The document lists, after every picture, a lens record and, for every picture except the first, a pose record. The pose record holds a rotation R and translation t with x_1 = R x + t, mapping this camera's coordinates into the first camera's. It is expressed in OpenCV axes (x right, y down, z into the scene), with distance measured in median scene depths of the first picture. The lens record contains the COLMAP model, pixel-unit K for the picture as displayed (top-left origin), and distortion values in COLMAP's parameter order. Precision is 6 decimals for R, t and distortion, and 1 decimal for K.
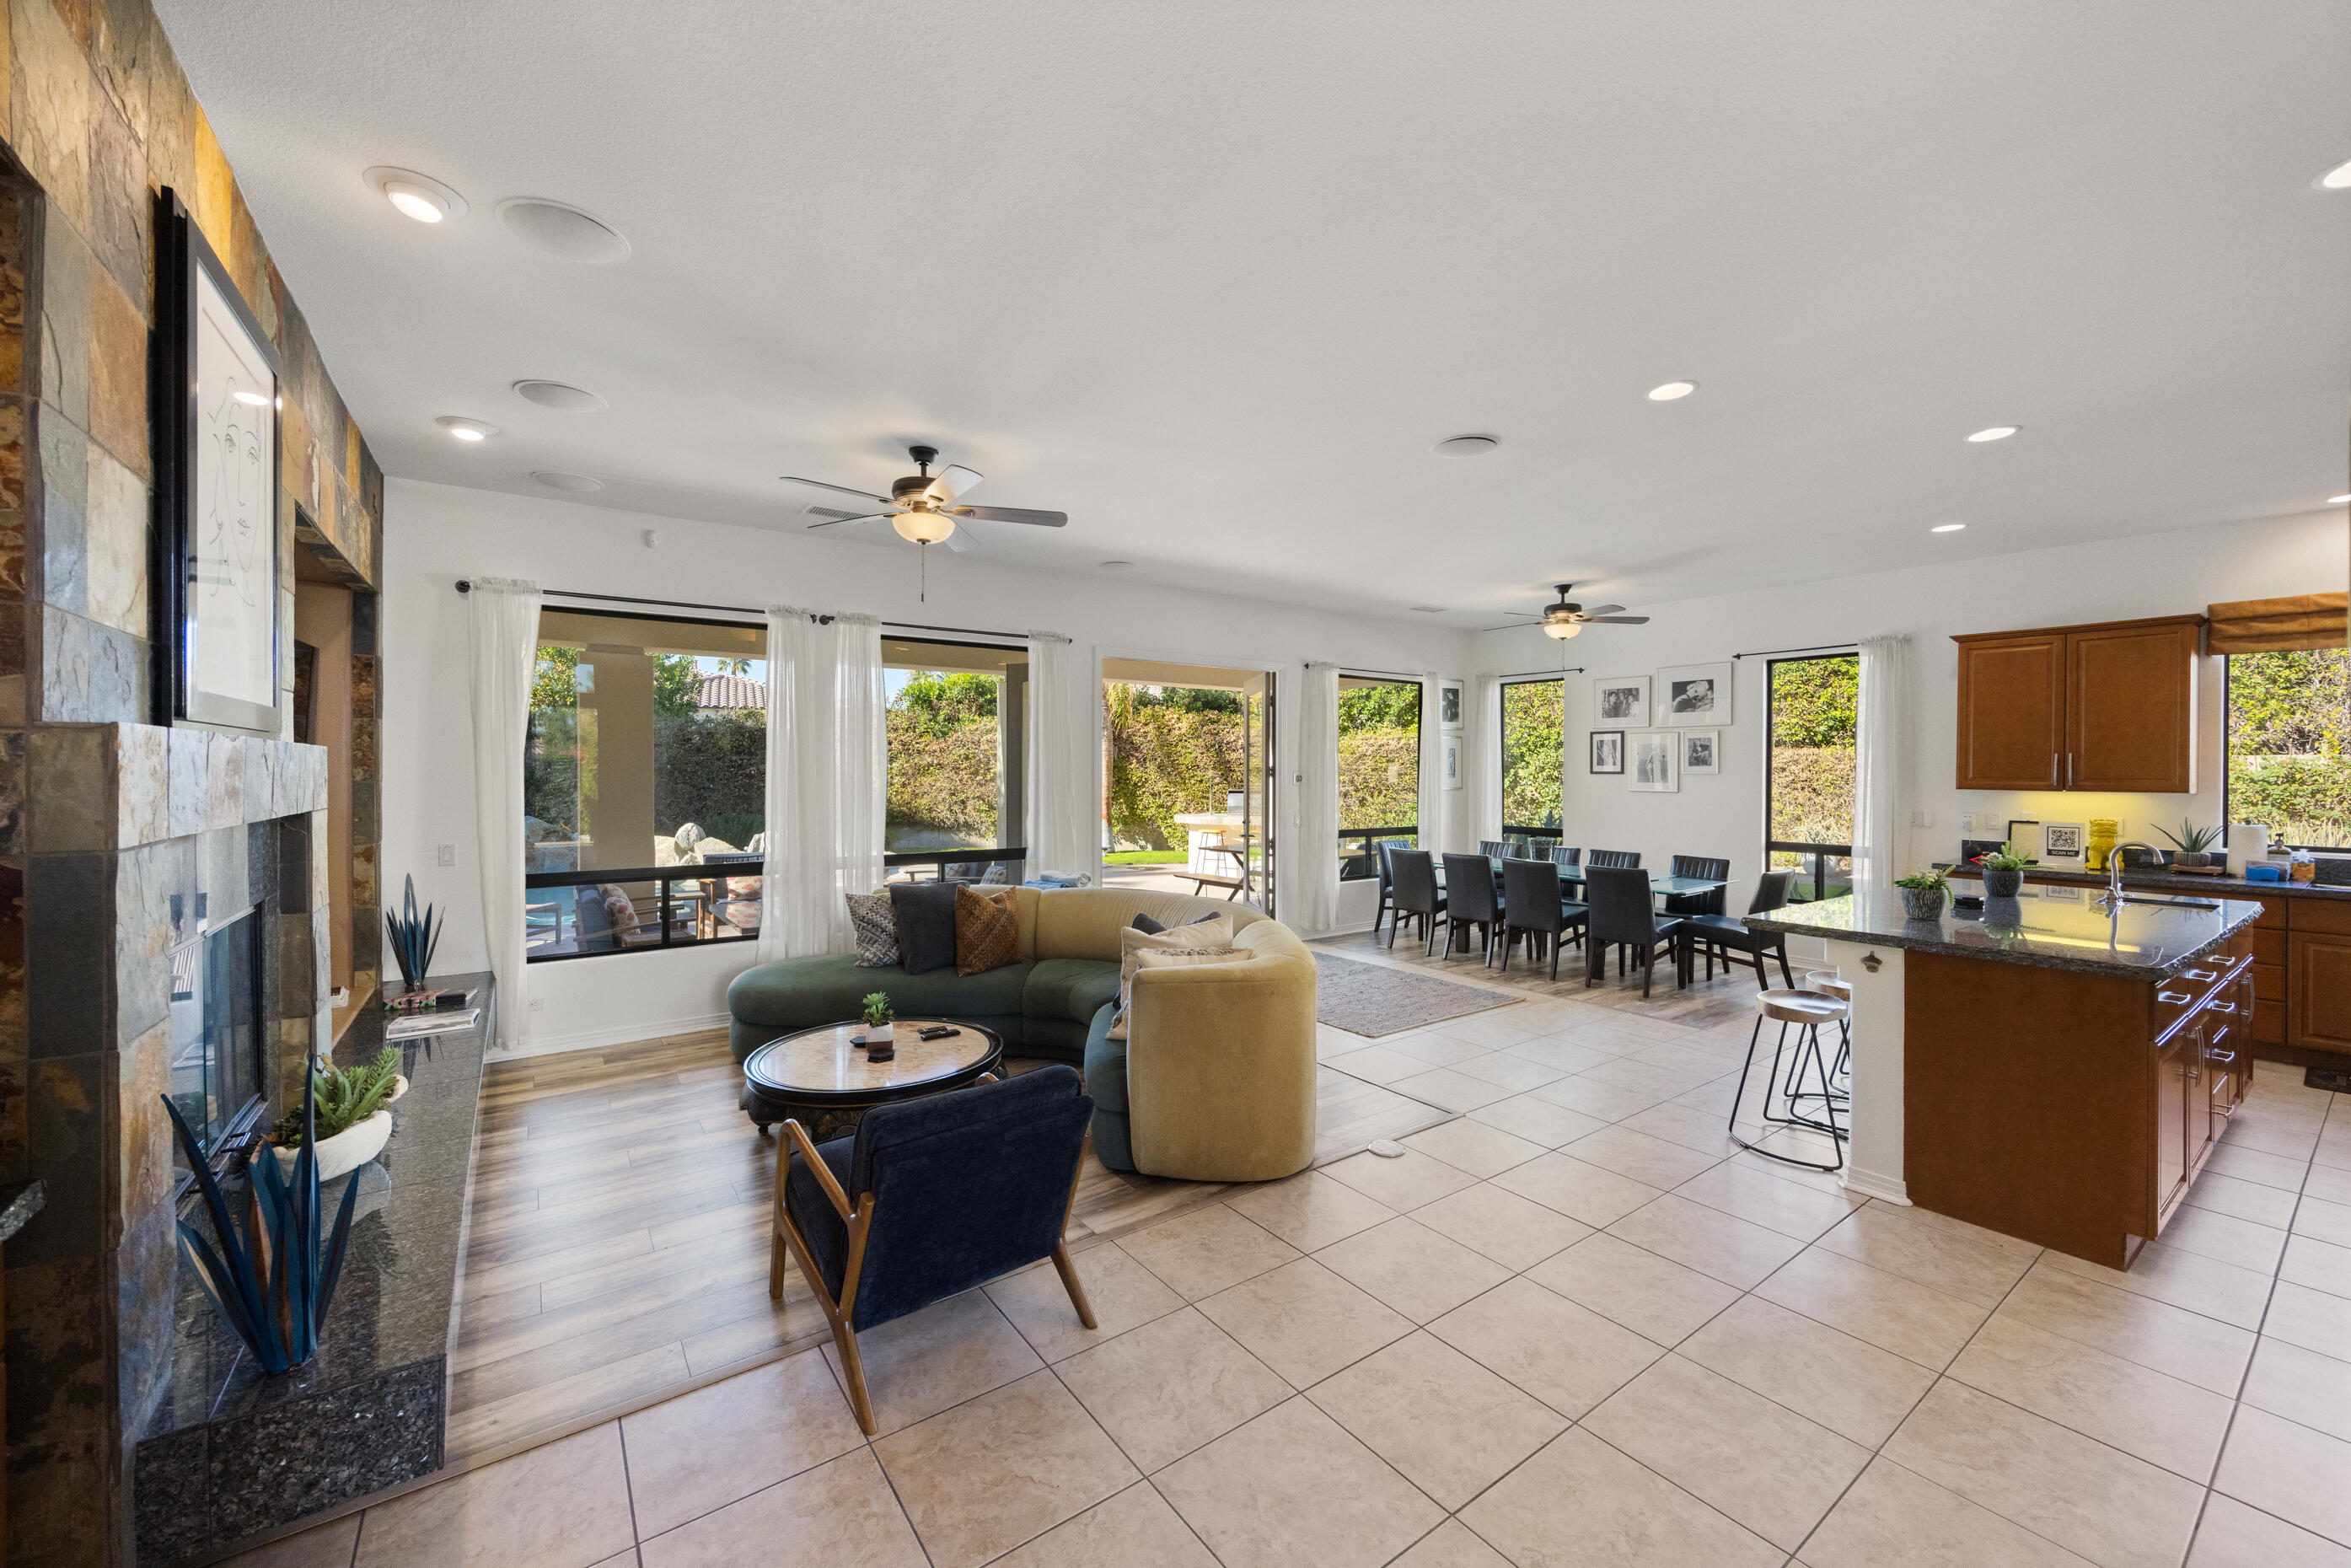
lens RADIAL K [[915.5, 0, 1183.9], [0, 915.5, 773.6], [0, 0, 1]] dist [0.000481, -0.000001]
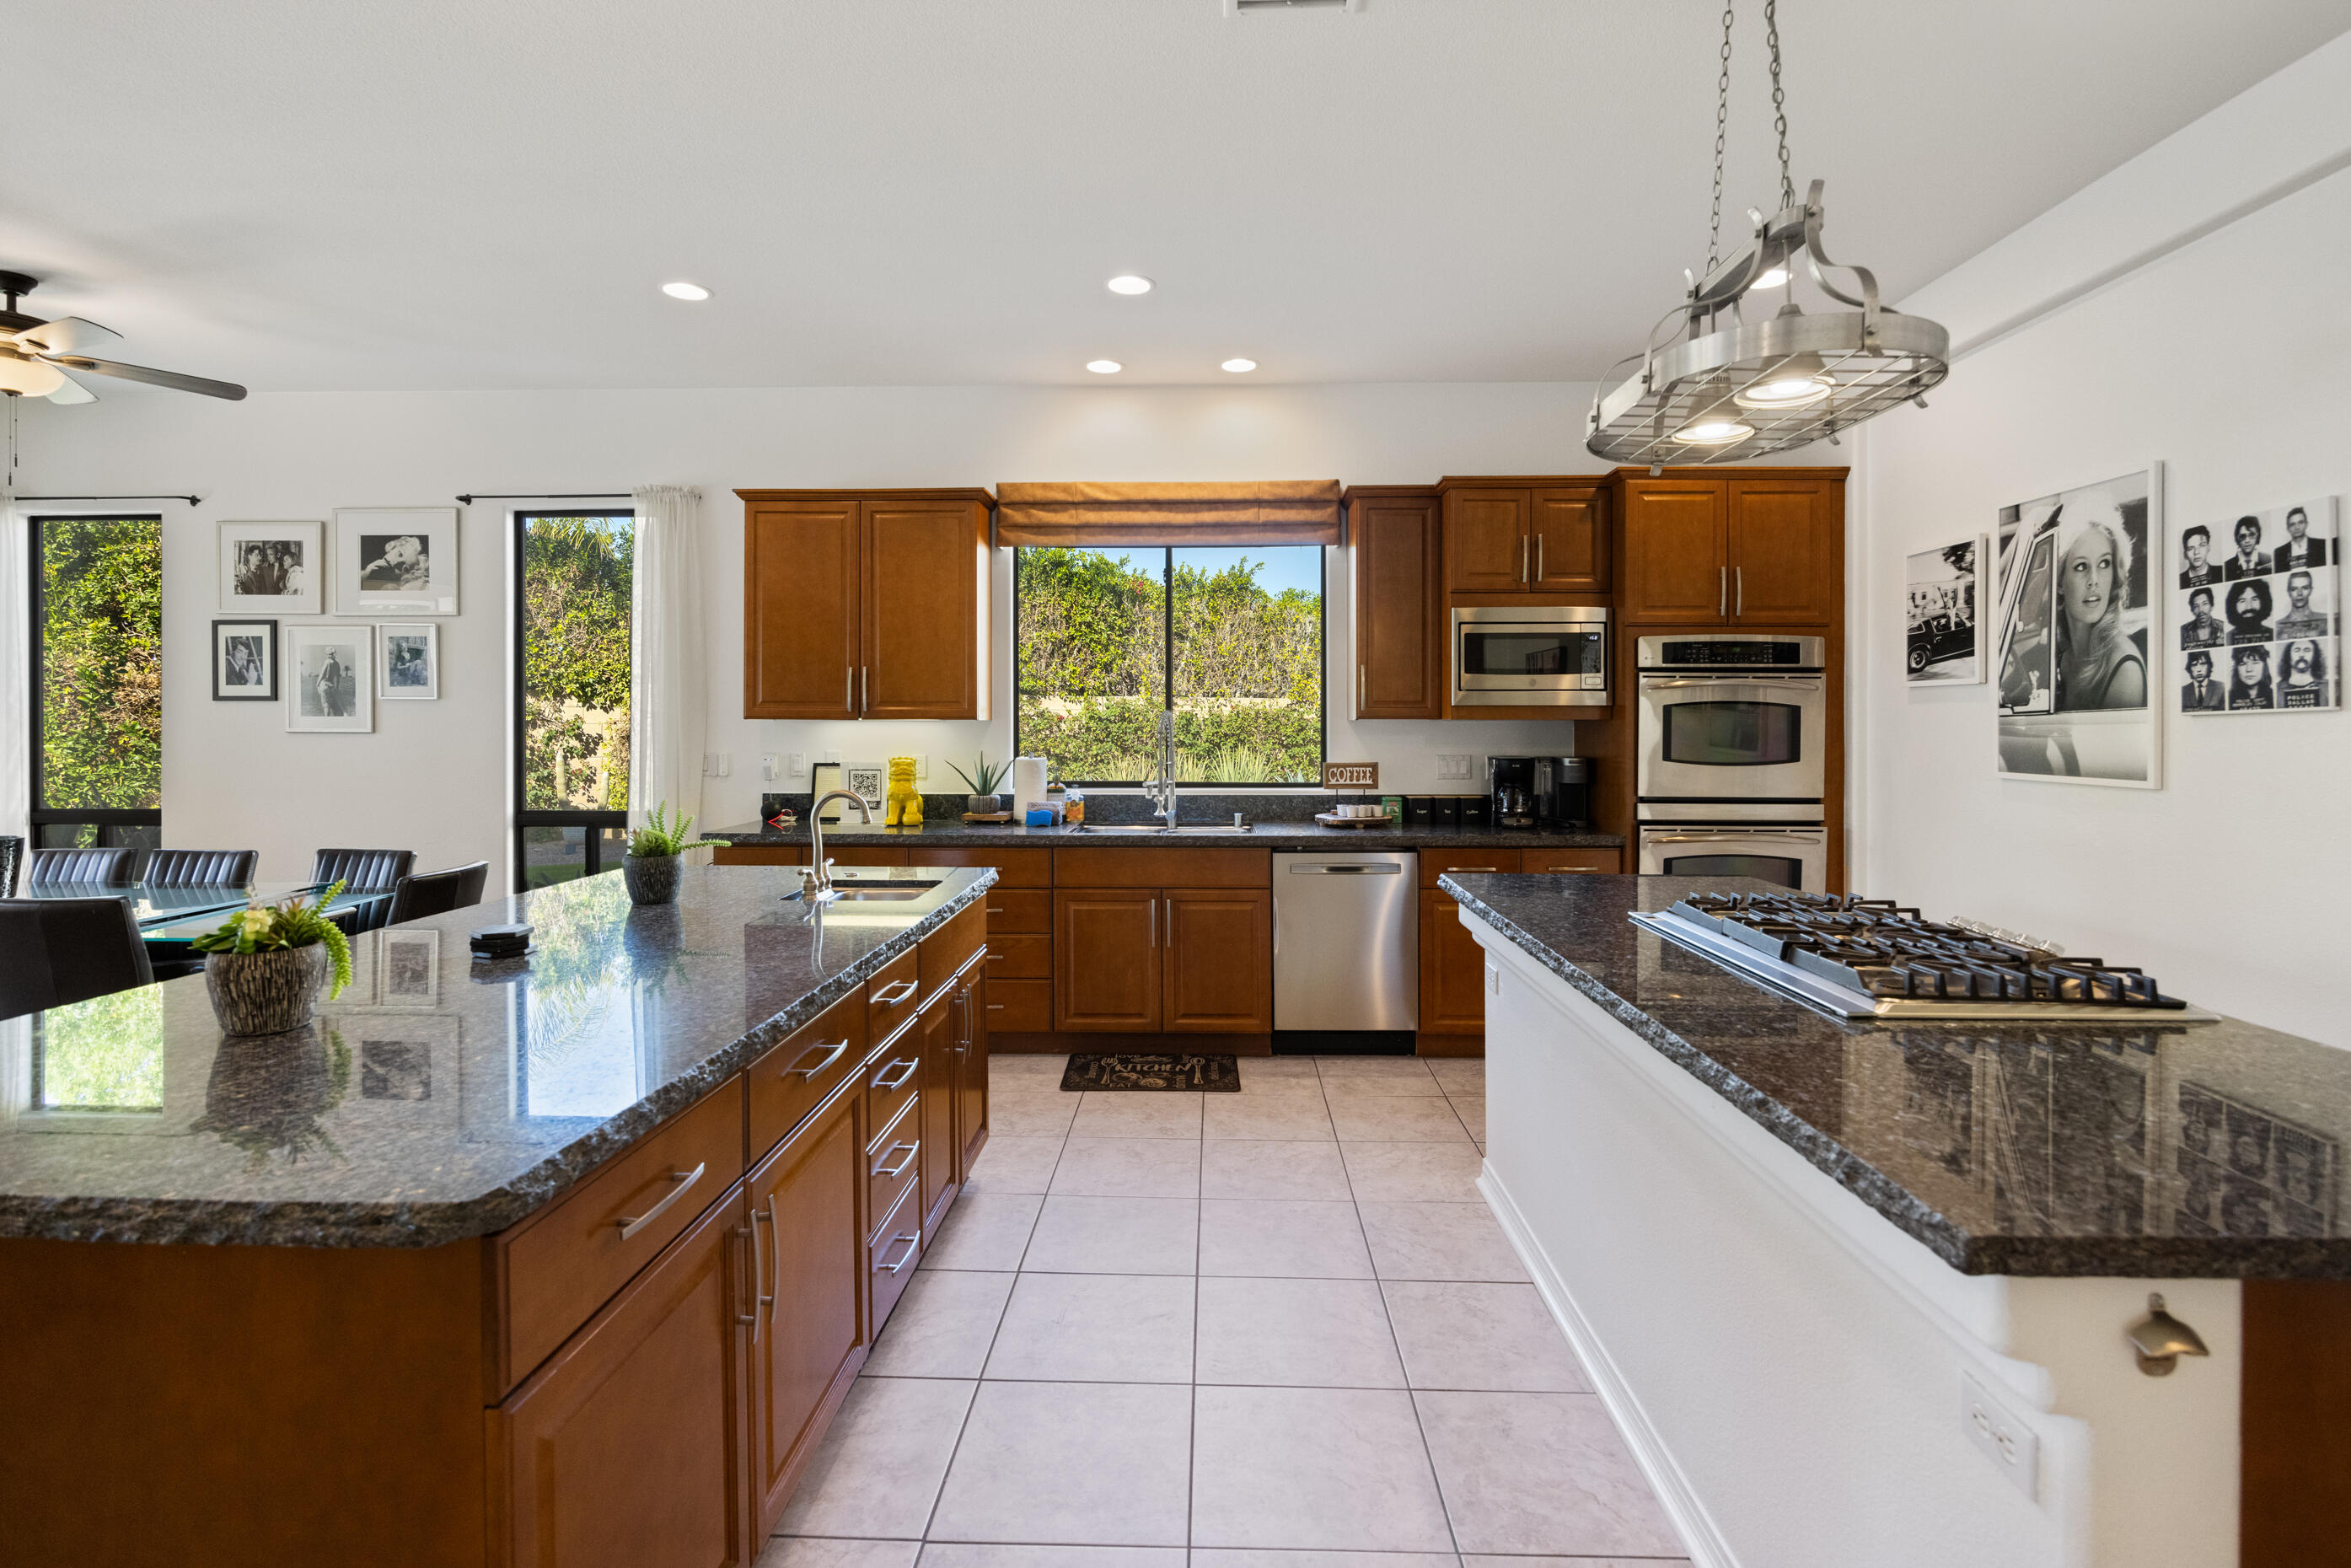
lens RADIAL K [[1100.3, 0, 1178.1], [0, 1100.3, 727.9], [0, 0, 1]] dist [-0.004686, -0.000233]
pose [[0.618113, -0.007742, 0.786051, 0.427785], [0.004440, 0.999970, 0.006357, 0.020876], [-0.786077, -0.000439, 0.618129, 0.264529]]
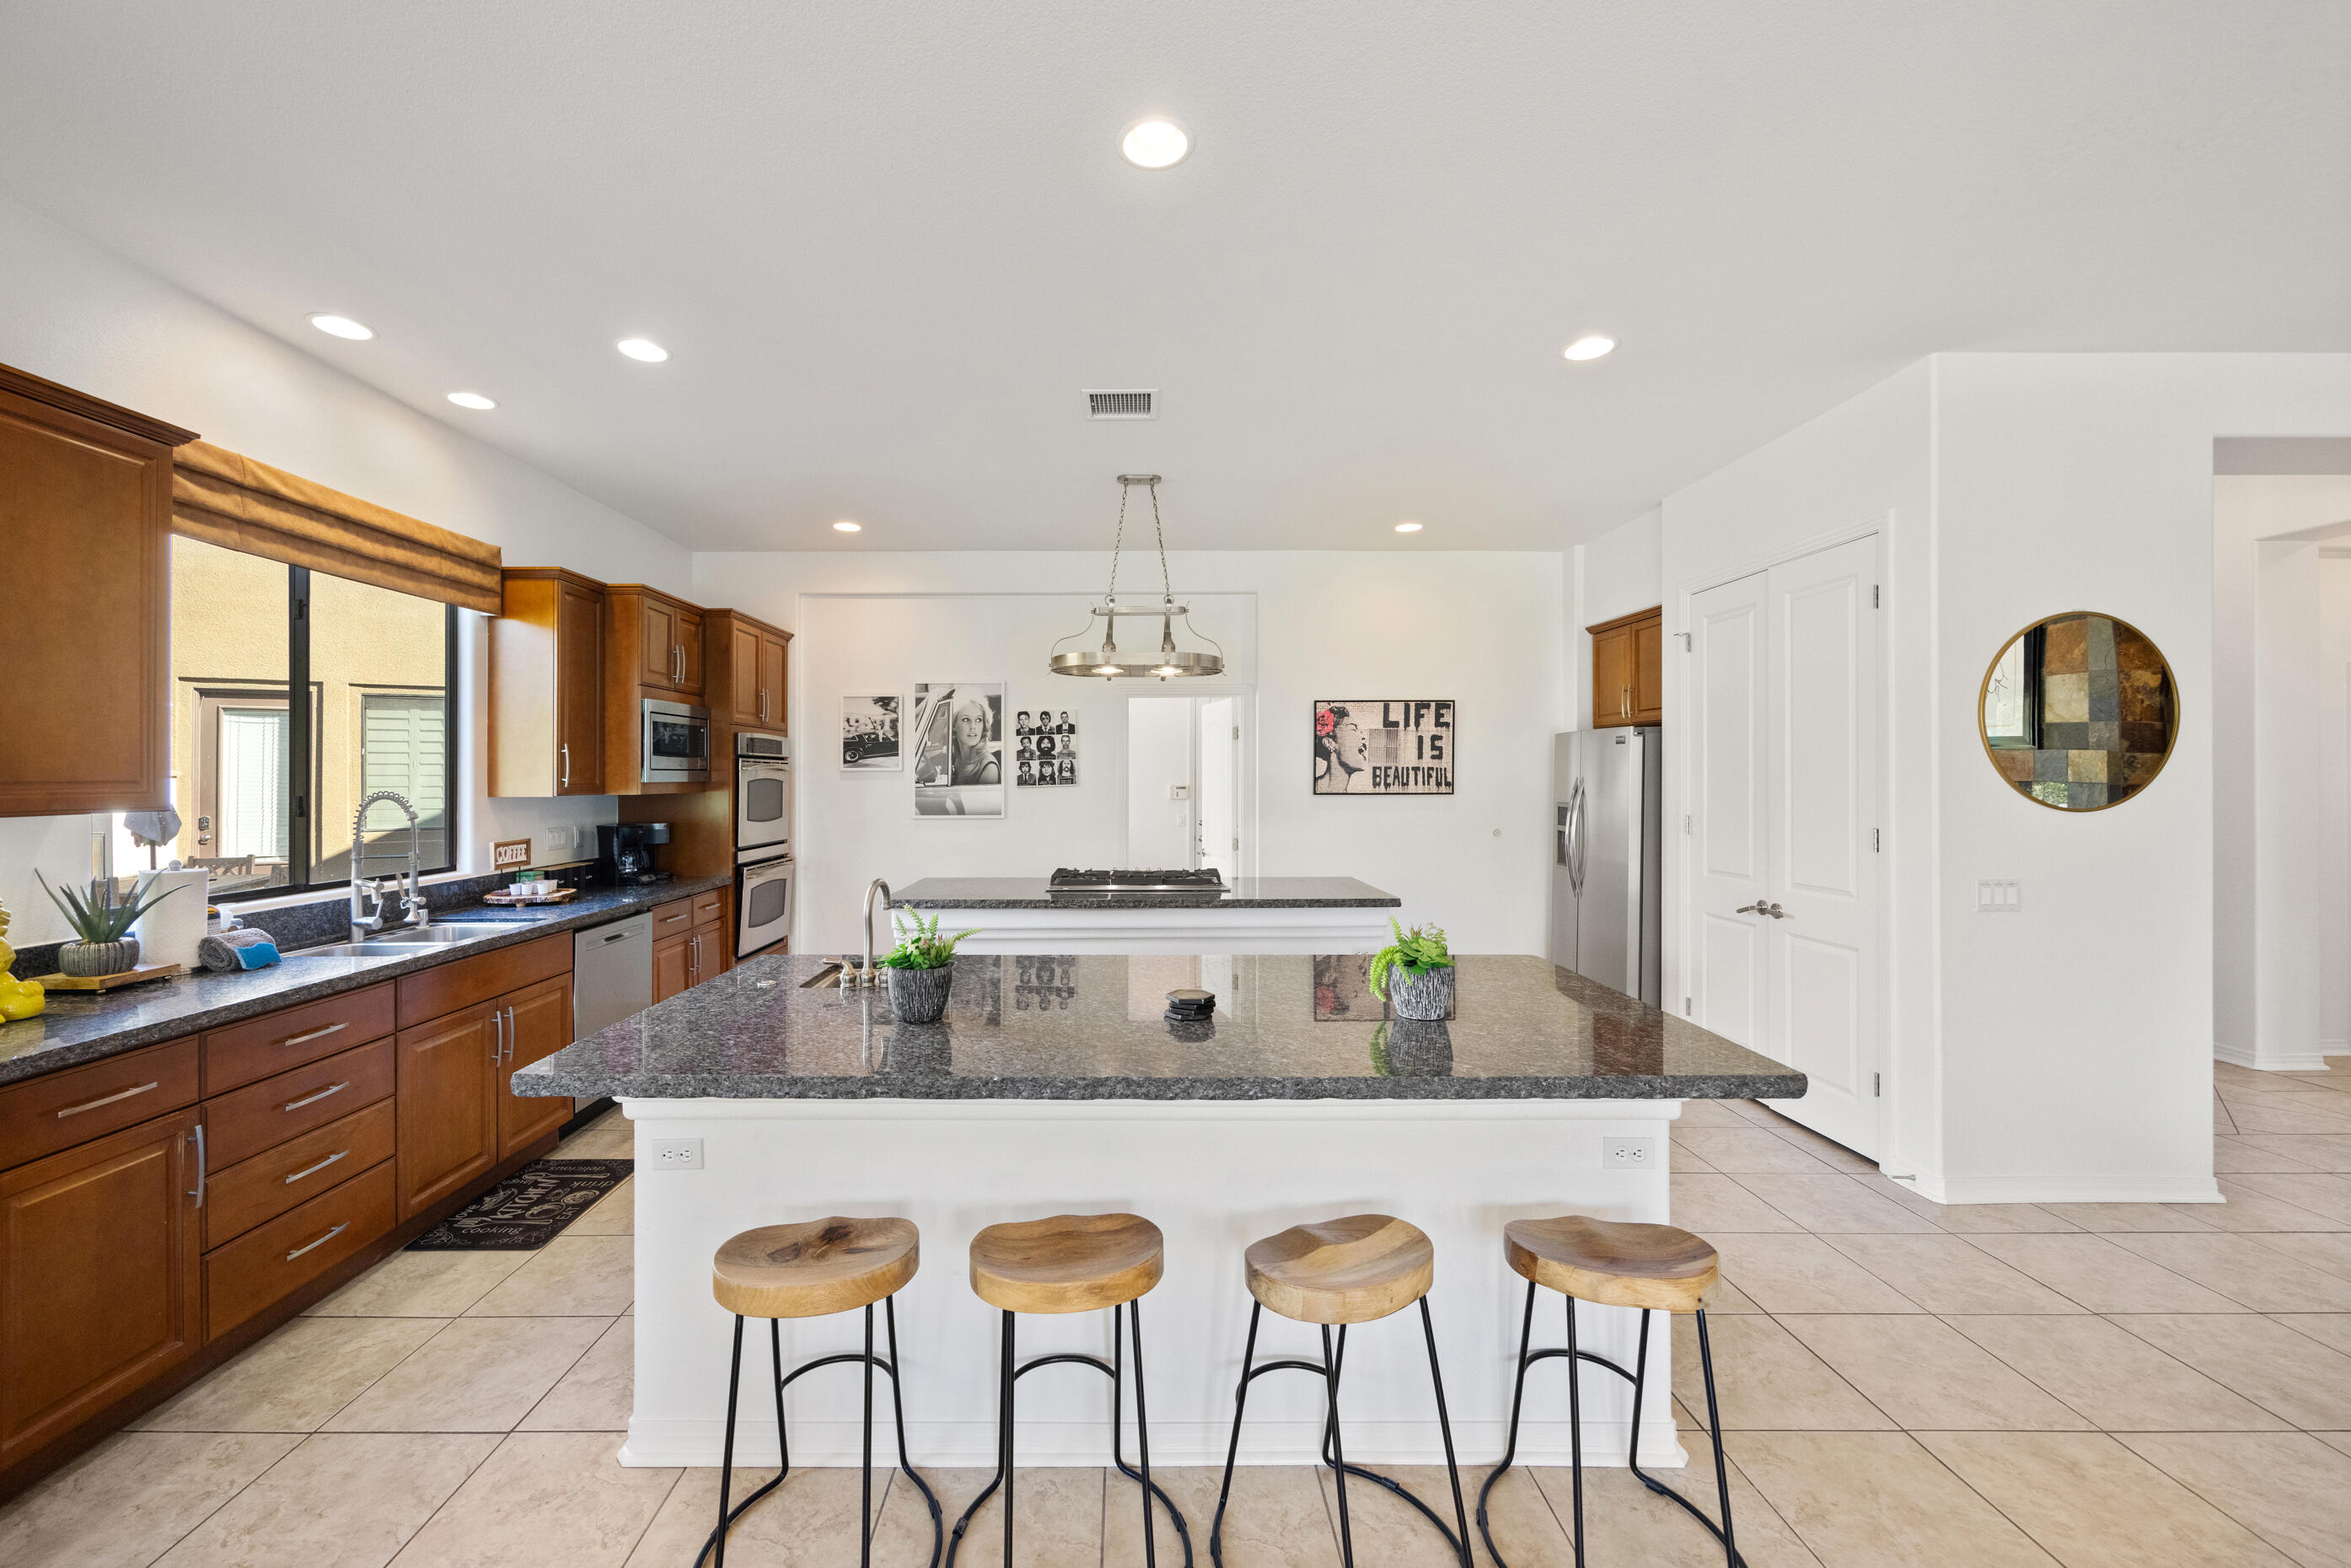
lens RADIAL K [[927.9, 0, 1125.5], [0, 927.9, 784.3], [0, 0, 1]] dist [-0.001741, -0.000225]
pose [[-0.799469, -0.005872, 0.600679, 0.384189], [0.002891, 0.999903, 0.013623, 0.002798], [-0.600700, 0.012627, -0.799374, 0.985583]]
